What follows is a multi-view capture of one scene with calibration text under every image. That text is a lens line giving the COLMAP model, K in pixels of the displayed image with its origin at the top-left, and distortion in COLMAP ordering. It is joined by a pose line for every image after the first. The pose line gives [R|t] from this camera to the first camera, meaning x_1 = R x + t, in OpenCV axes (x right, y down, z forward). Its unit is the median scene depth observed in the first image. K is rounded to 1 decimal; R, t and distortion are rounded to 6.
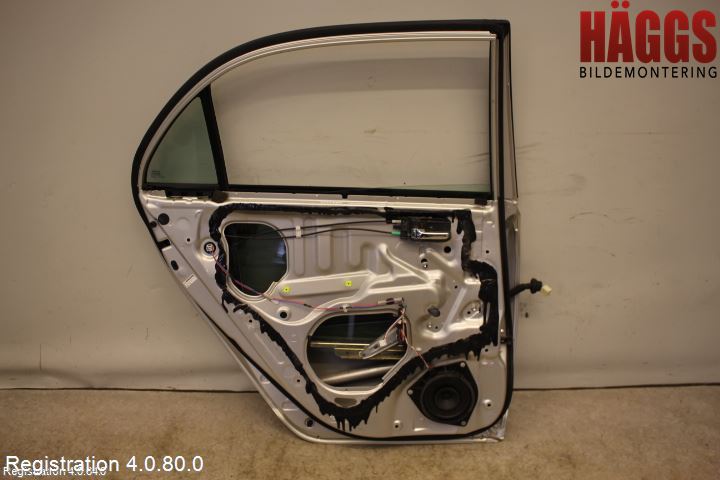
lens RADIAL K [[651.6, 0, 360.0], [0, 651.6, 240.0], [0, 0, 1]] dist [-0.102920, 0.001811]
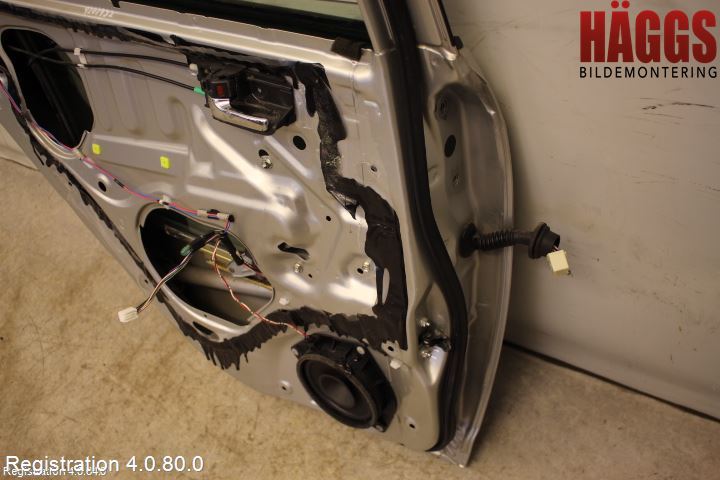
lens RADIAL K [[721.5, 0, 360.0], [0, 721.5, 240.0], [0, 0, 1]] dist [-0.094336, 0.001307]
pose [[0.829574, 0.267973, -0.489895, 0.421264], [0.007976, 0.871549, 0.490244, -0.165044], [0.558340, -0.410601, 0.720877, 0.636714]]
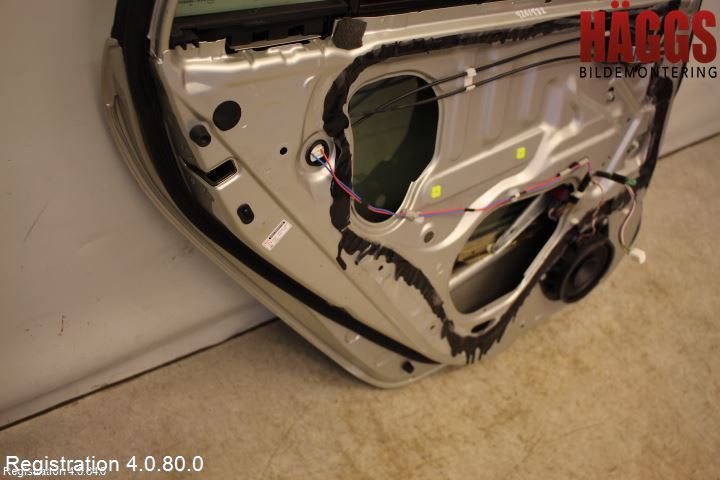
lens RADIAL K [[721.5, 0, 360.0], [0, 721.5, 240.0], [0, 0, 1]] dist [-0.094336, 0.001307]
pose [[0.792765, -0.298139, 0.531636, -0.472743], [0.019818, 0.884357, 0.466391, -0.155613], [-0.609205, -0.359203, 0.706996, 0.622788]]
